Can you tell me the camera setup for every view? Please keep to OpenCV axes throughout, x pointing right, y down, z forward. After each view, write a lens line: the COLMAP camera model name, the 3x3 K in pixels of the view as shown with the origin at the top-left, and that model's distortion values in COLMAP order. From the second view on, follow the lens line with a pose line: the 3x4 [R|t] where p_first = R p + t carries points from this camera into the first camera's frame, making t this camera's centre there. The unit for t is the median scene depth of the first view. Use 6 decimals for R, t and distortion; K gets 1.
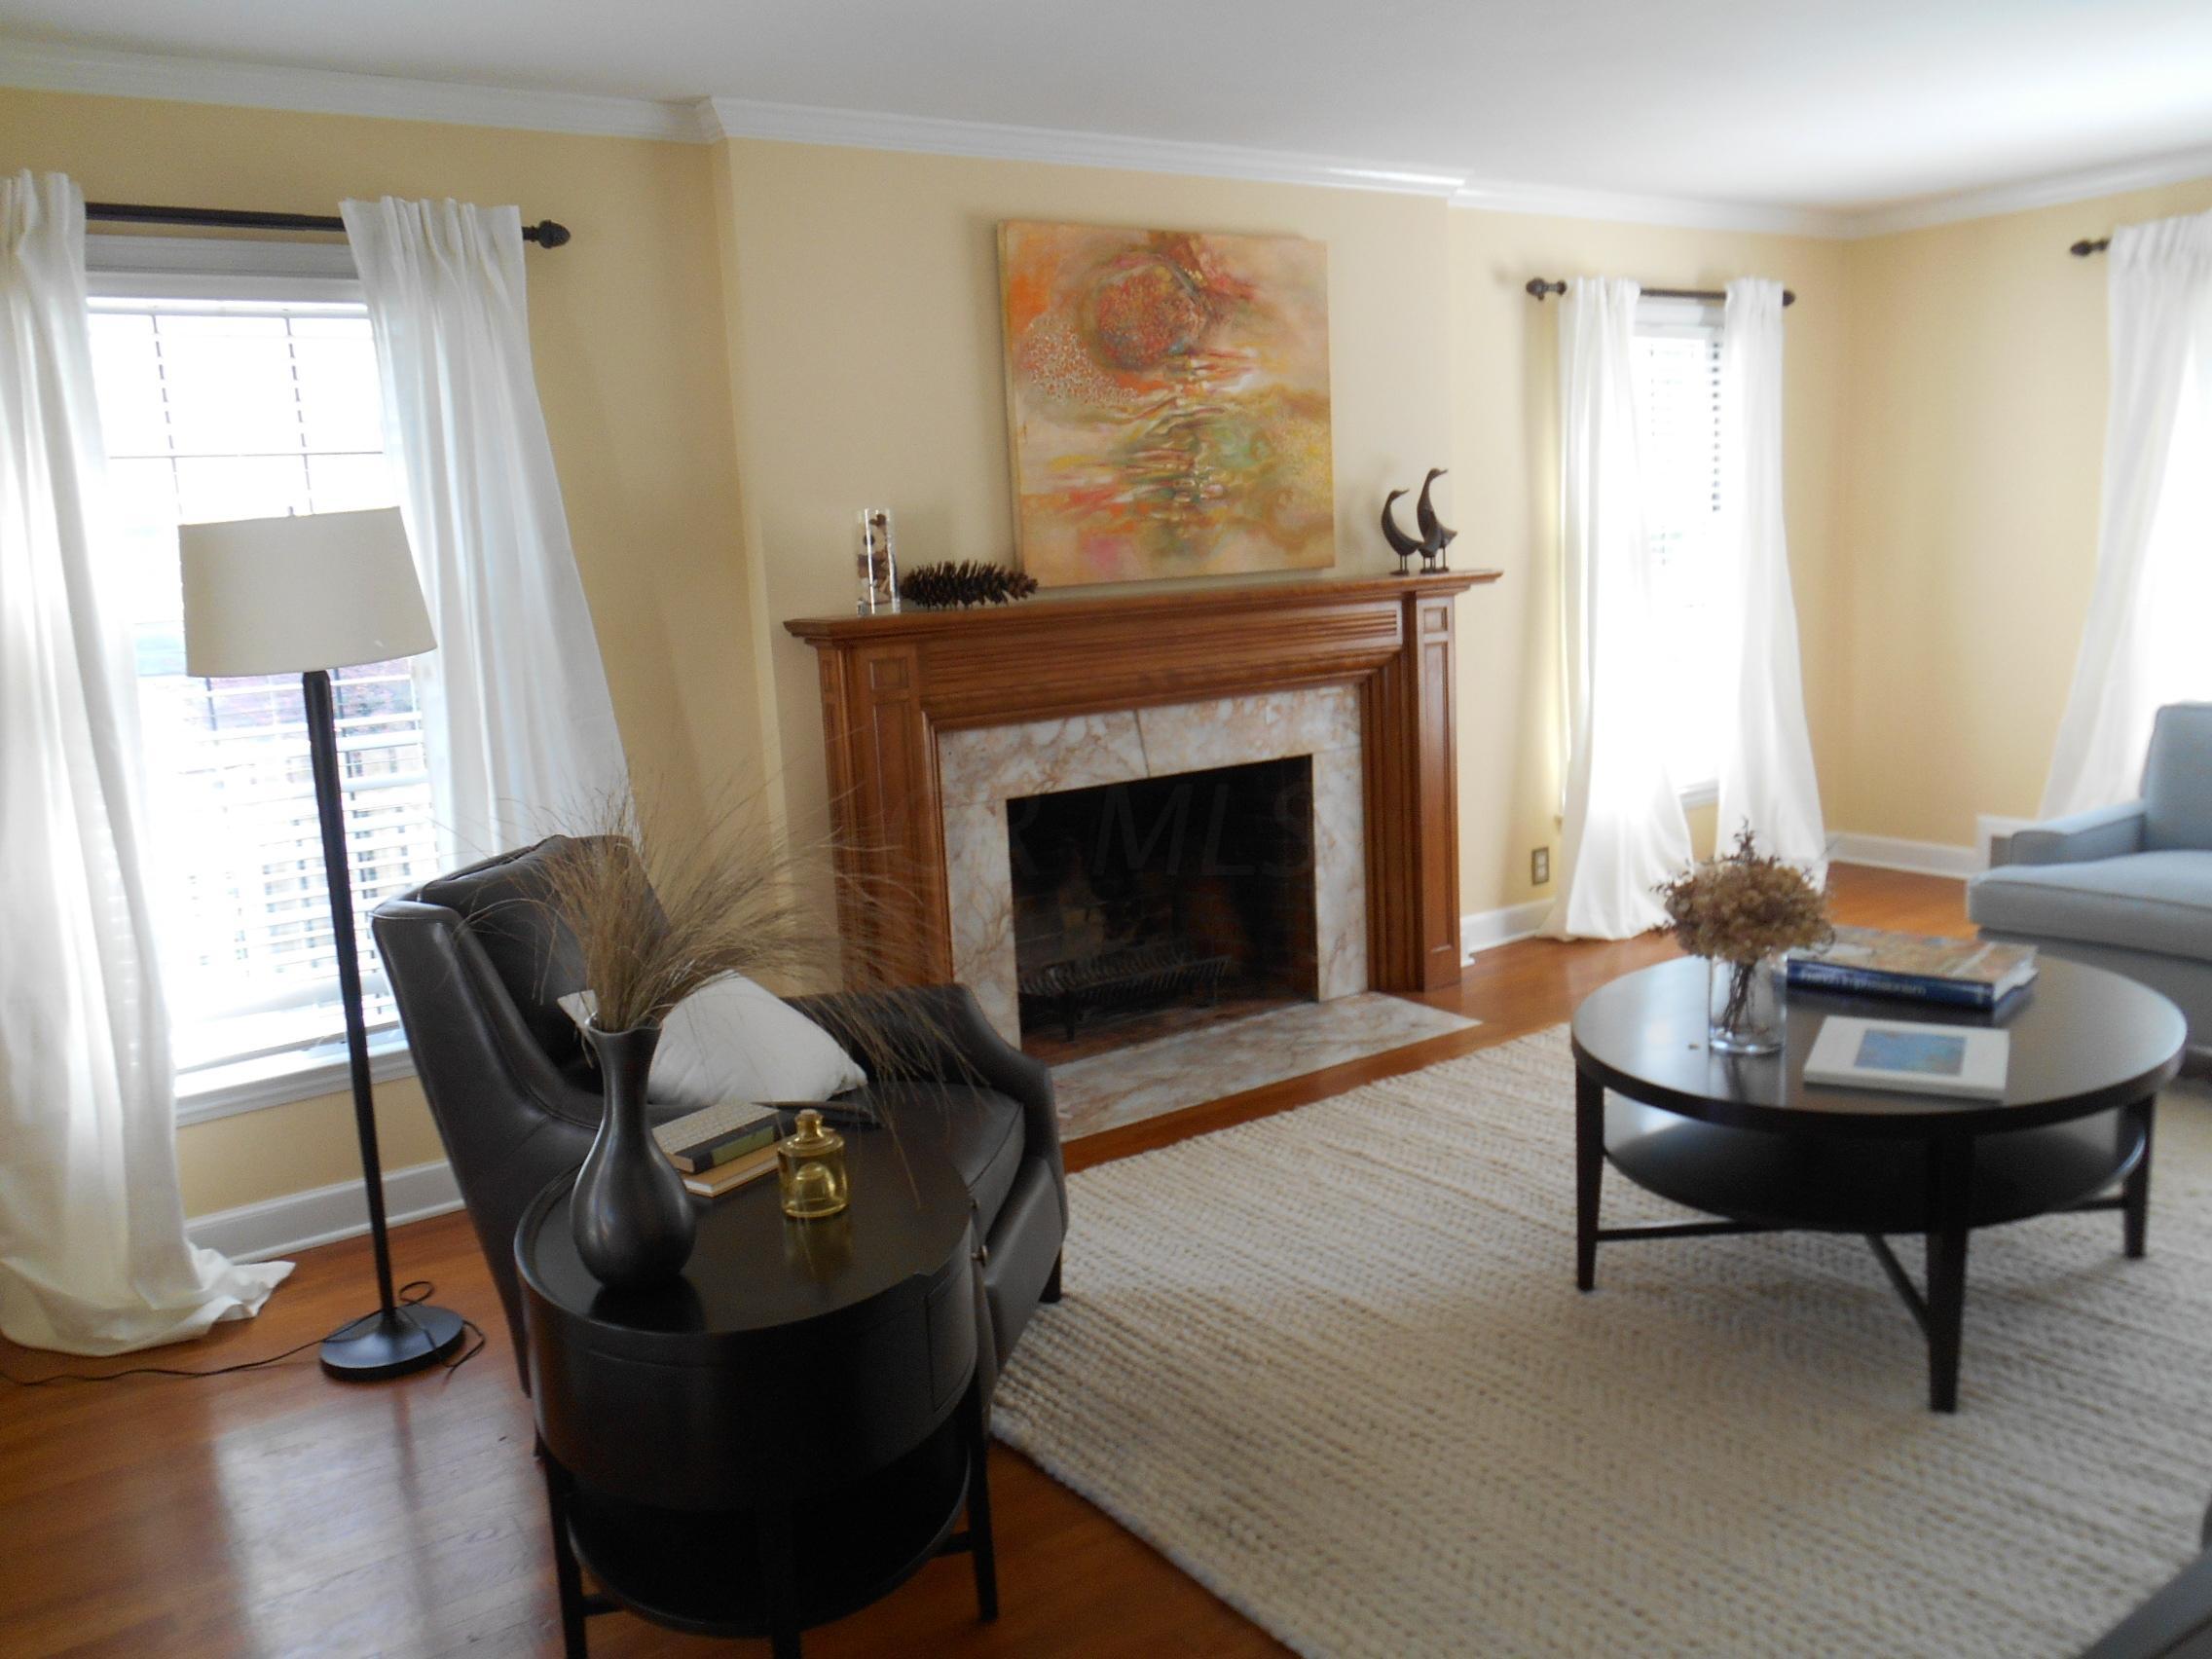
lens RADIAL K [[1765.6, 0, 1106.1], [0, 1765.6, 828.4], [0, 0, 1]] dist [0.001342, 0.004990]
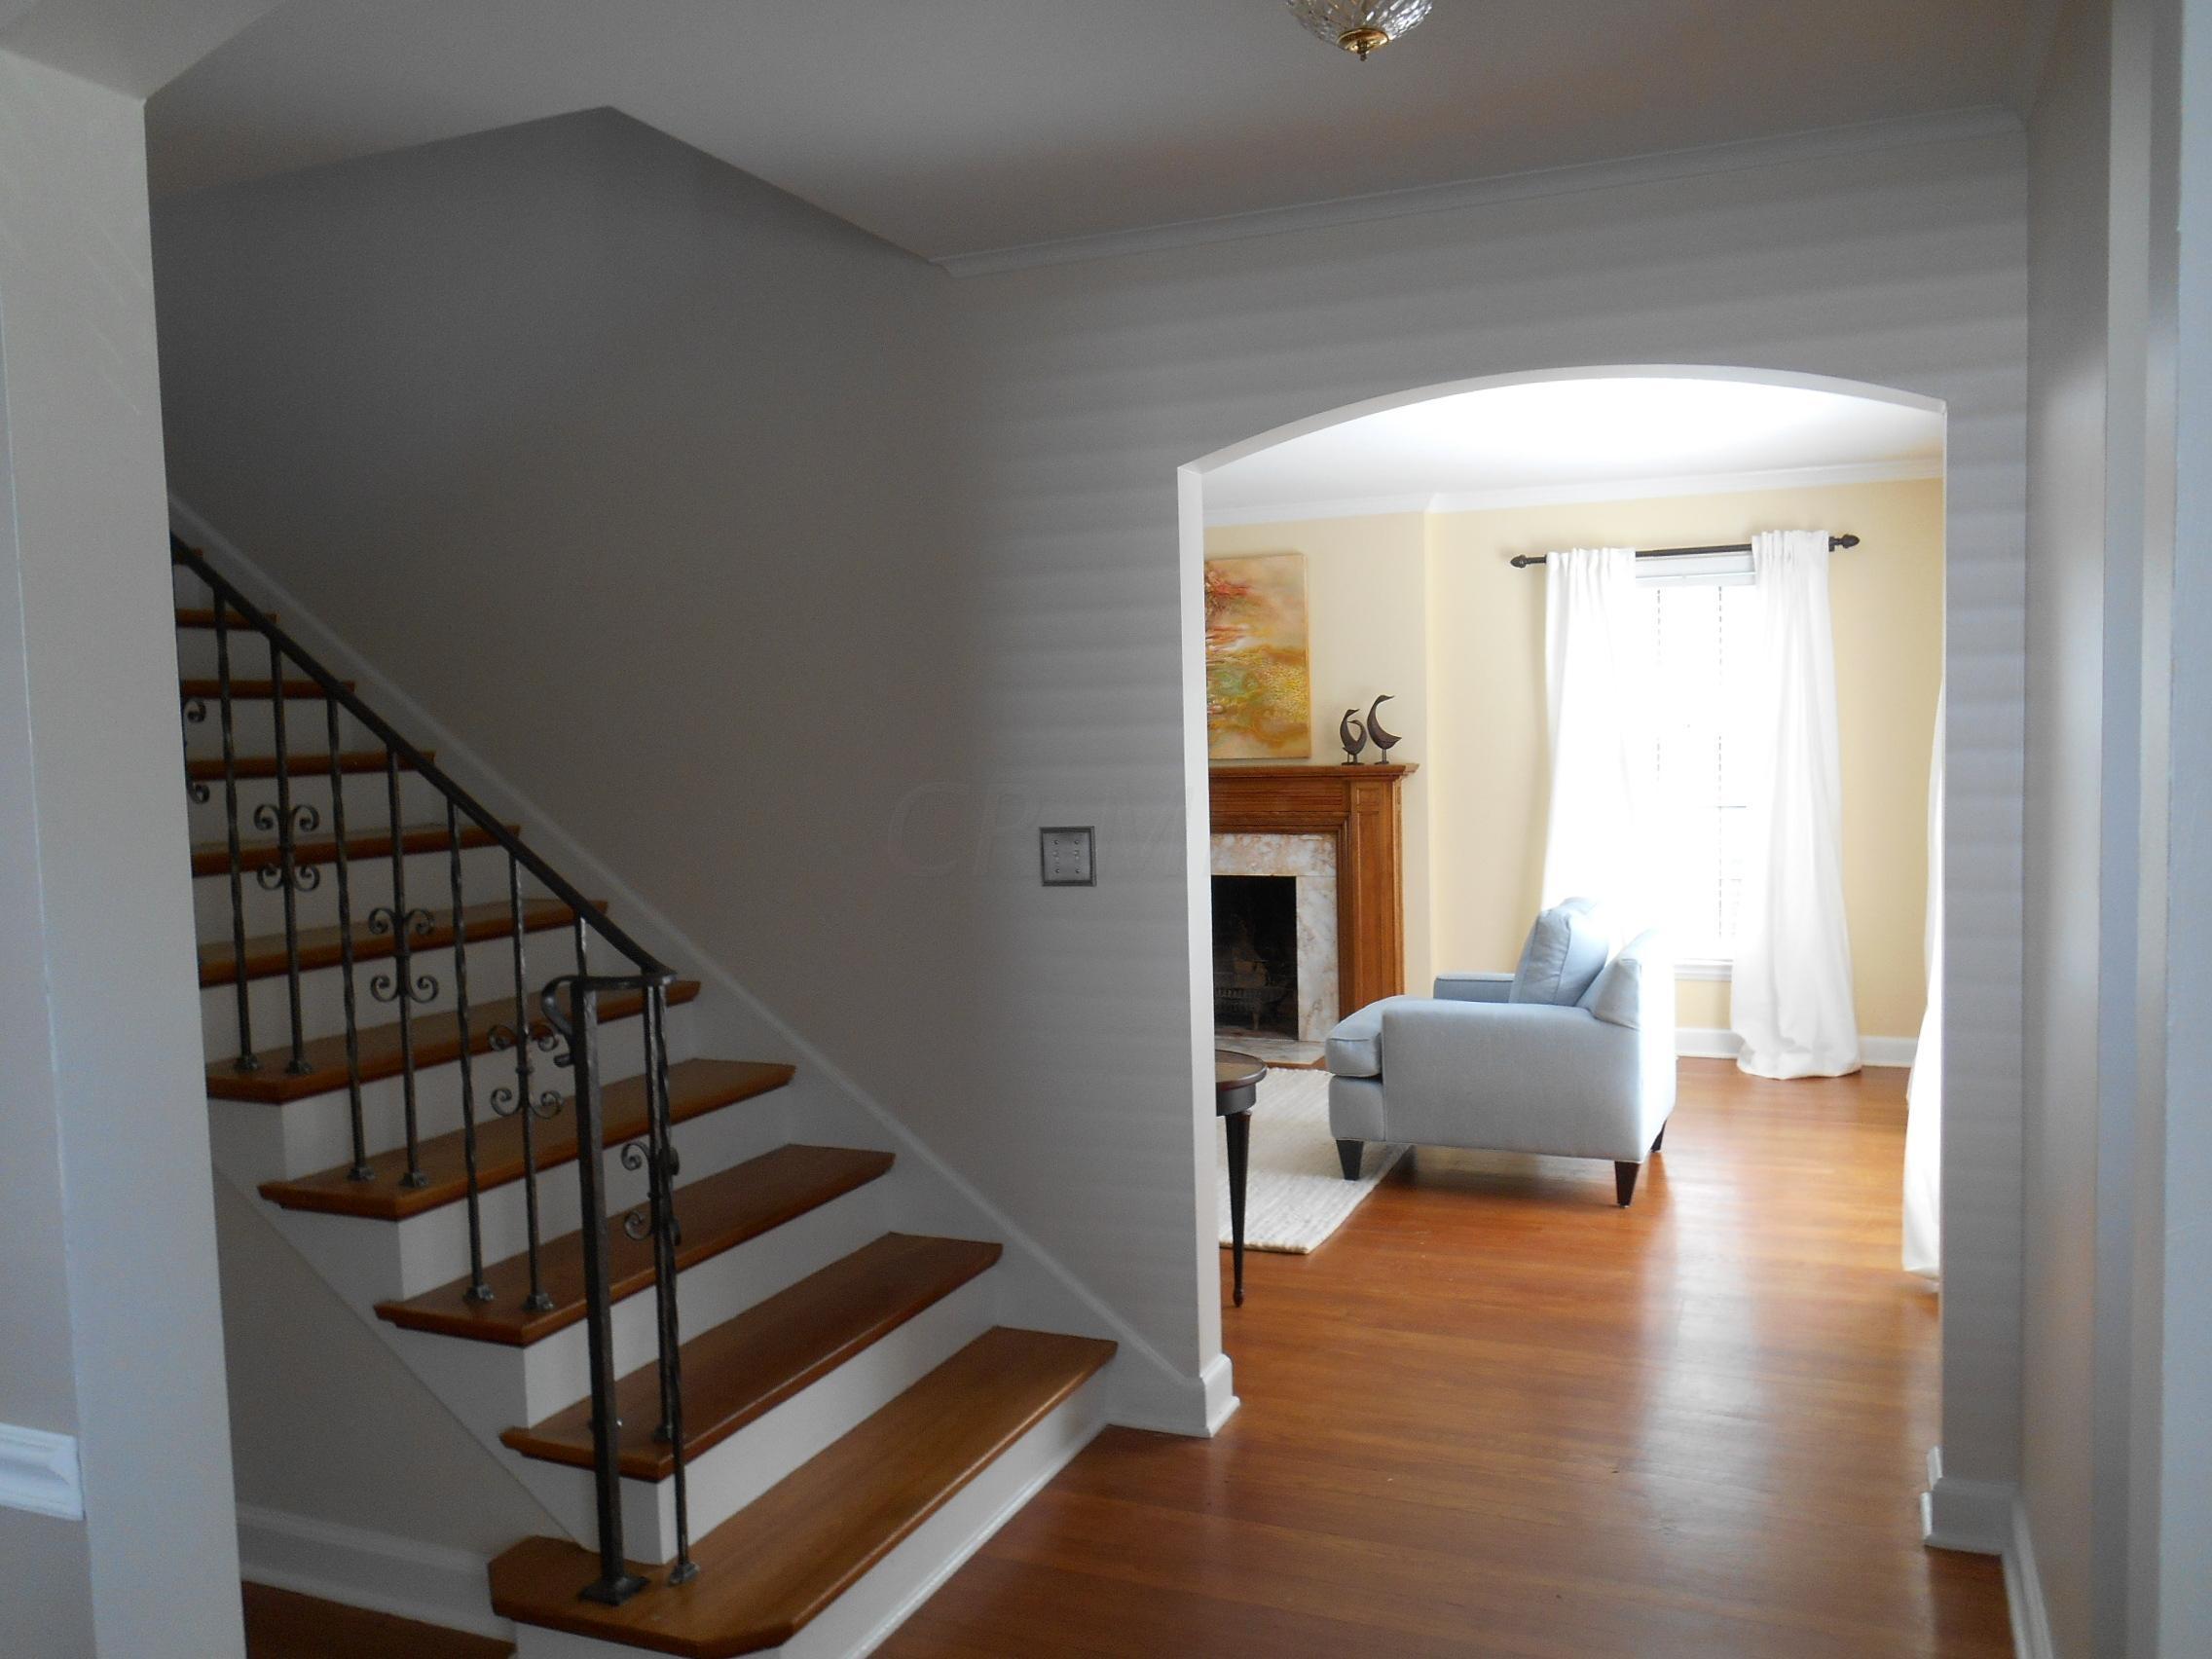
lens RADIAL K [[1765.6, 0, 1105.6], [0, 1765.6, 831.2], [0, 0, 1]] dist [0.001342, 0.004990]
pose [[0.515429, 0.086984, -0.852506, 1.377746], [-0.144127, 0.989463, 0.013818, -0.080656], [0.844725, 0.115747, 0.522534, 0.047736]]
